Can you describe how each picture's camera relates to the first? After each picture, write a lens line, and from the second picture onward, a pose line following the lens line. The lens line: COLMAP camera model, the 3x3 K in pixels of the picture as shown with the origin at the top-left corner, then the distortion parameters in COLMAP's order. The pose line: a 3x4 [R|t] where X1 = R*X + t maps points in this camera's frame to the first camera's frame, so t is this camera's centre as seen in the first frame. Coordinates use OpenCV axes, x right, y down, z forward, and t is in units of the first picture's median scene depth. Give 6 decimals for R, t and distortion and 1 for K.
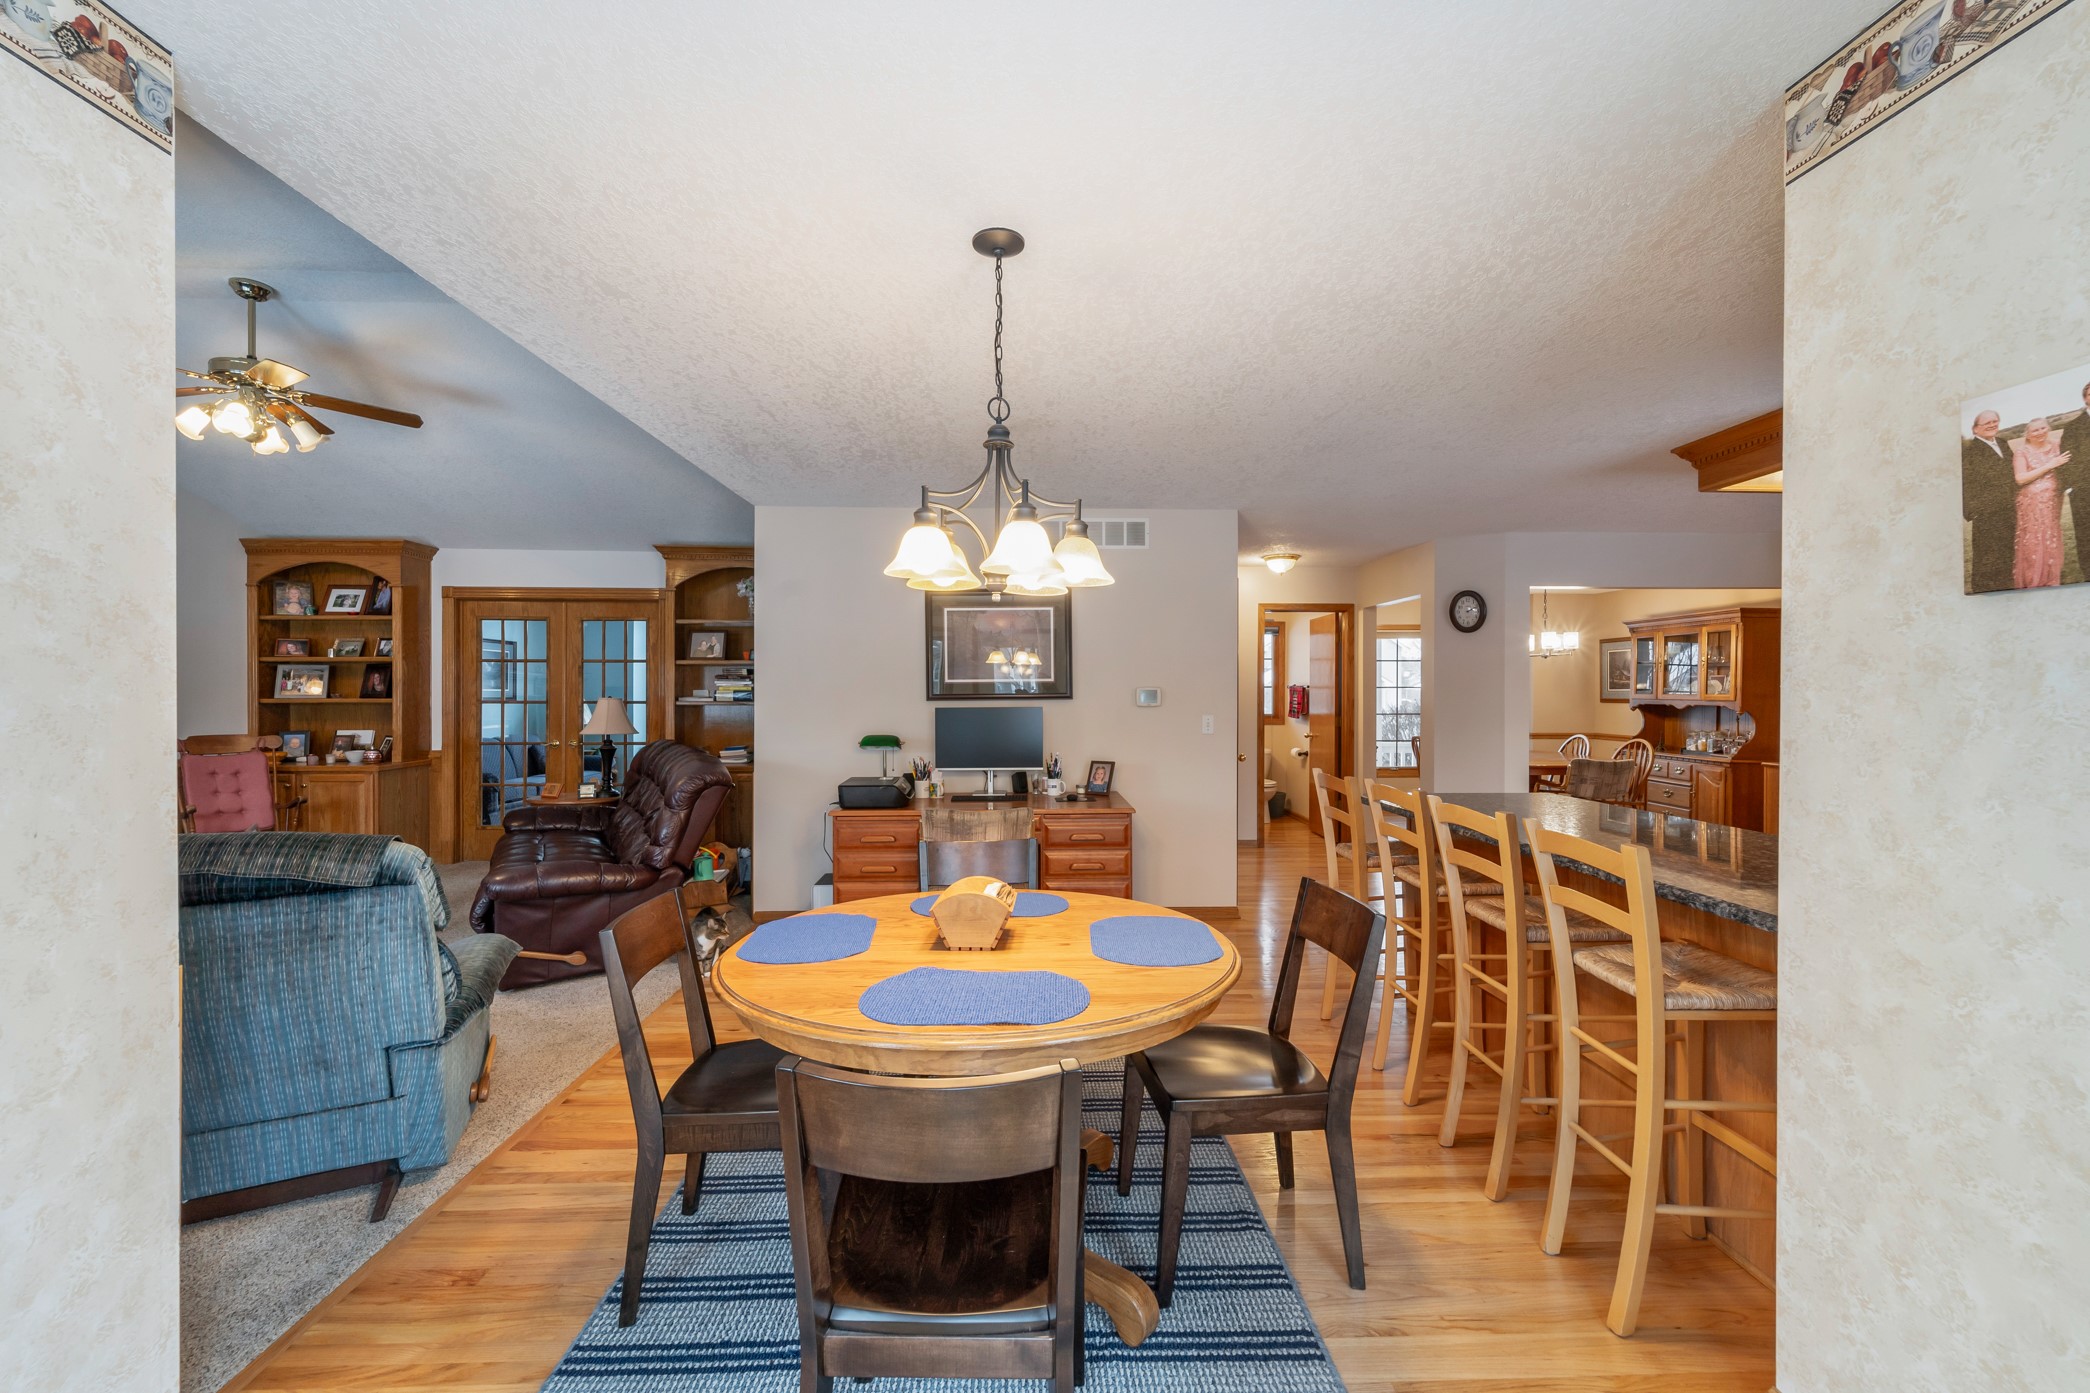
lens RADIAL K [[826.8, 0, 1045.0], [0, 826.8, 696.5], [0, 0, 1]] dist [0.000372, 0.000019]
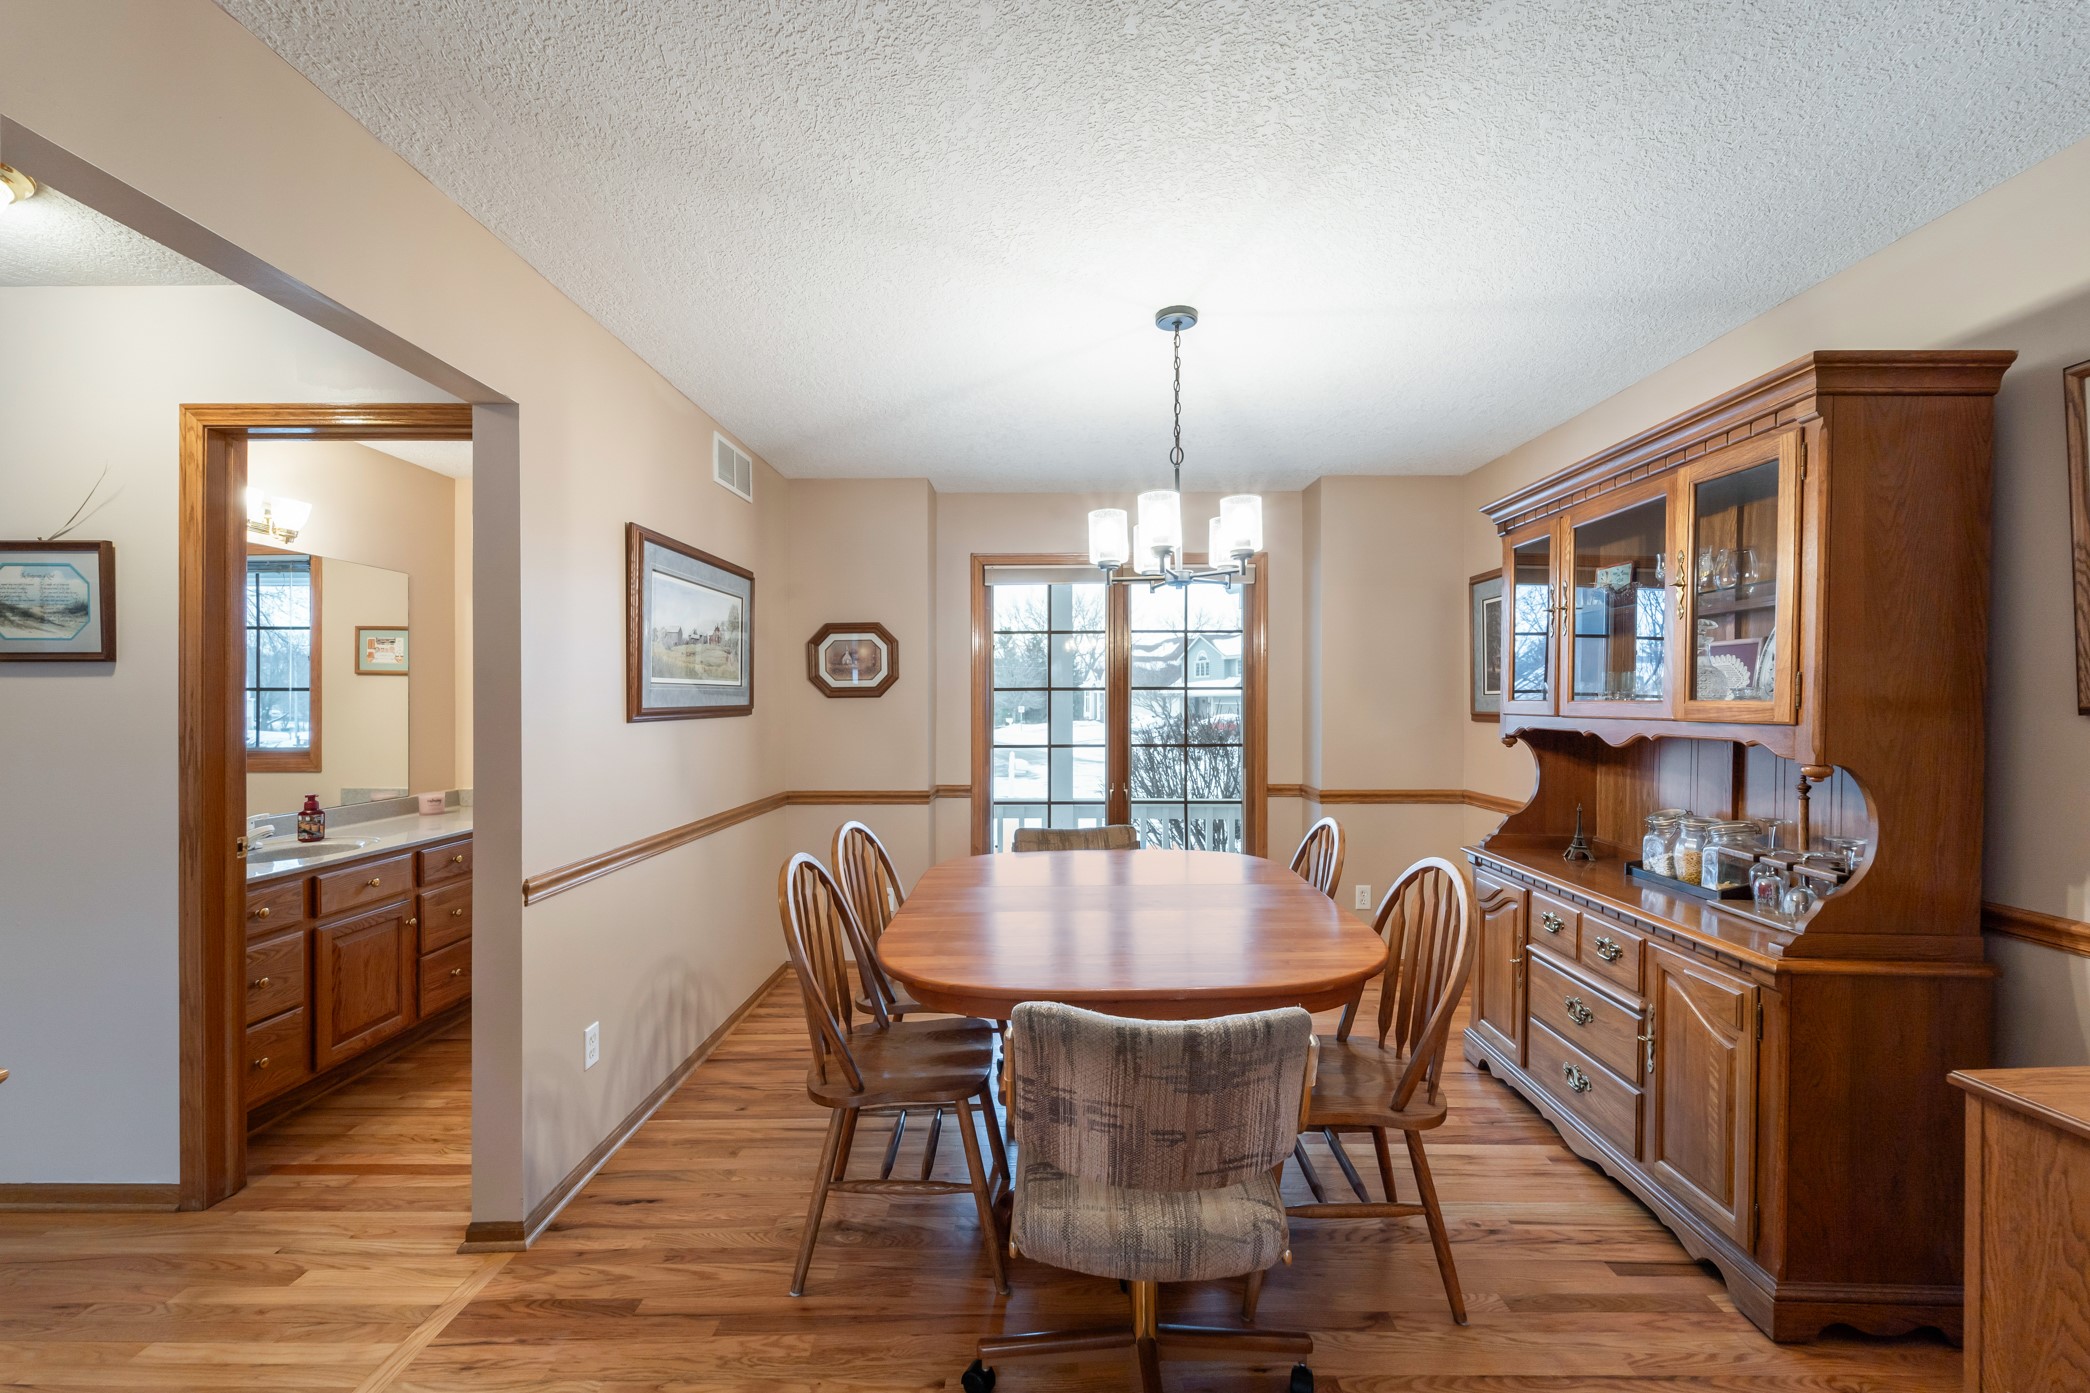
lens RADIAL K [[826.8, 0, 1045.0], [0, 826.8, 696.5], [0, 0, 1]] dist [0.000372, 0.000019]
pose [[0.999432, -0.001015, -0.033678, 0.561922], [0.000815, 0.999982, -0.005958, -0.003337], [0.033683, 0.005927, 0.999415, 0.677374]]
